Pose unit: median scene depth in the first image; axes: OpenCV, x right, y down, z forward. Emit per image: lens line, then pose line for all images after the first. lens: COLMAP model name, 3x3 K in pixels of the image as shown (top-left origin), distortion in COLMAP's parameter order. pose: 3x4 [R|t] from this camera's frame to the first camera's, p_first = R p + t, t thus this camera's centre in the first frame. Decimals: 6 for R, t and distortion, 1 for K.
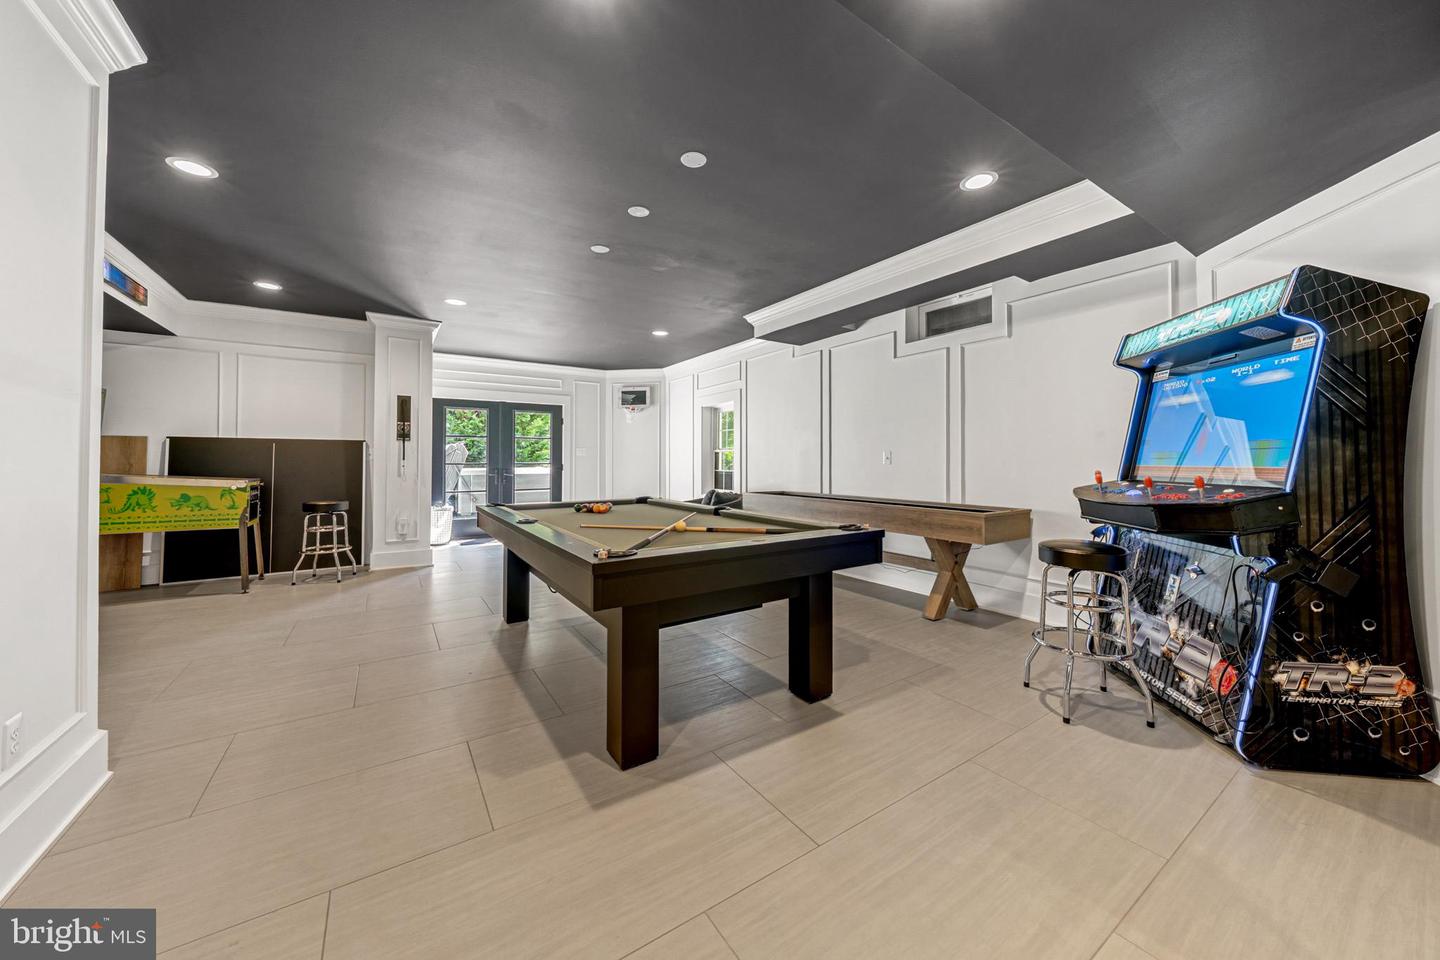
lens RADIAL K [[496.7, 0, 717.7], [0, 496.7, 466.3], [0, 0, 1]] dist [-0.000416, -0.000002]
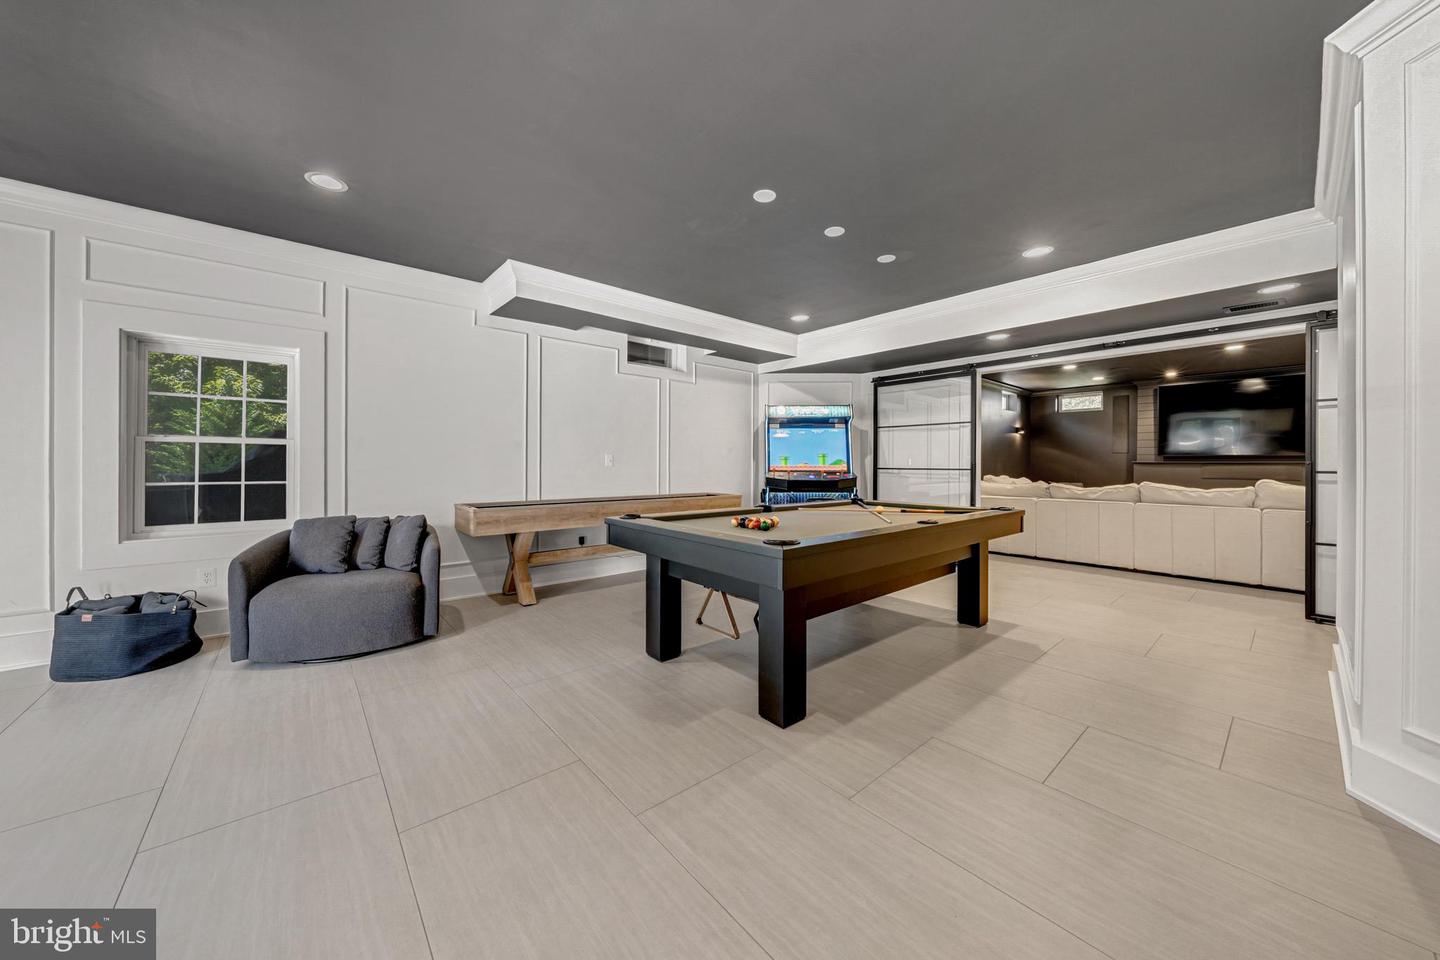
lens RADIAL K [[496.7, 0, 717.7], [0, 496.7, 466.3], [0, 0, 1]] dist [-0.000416, -0.000002]
pose [[-0.122033, -0.000561, 0.992526, -0.899701], [0.001197, 0.999999, 0.000712, -0.004254], [-0.992525, 0.001275, -0.122033, 1.030199]]
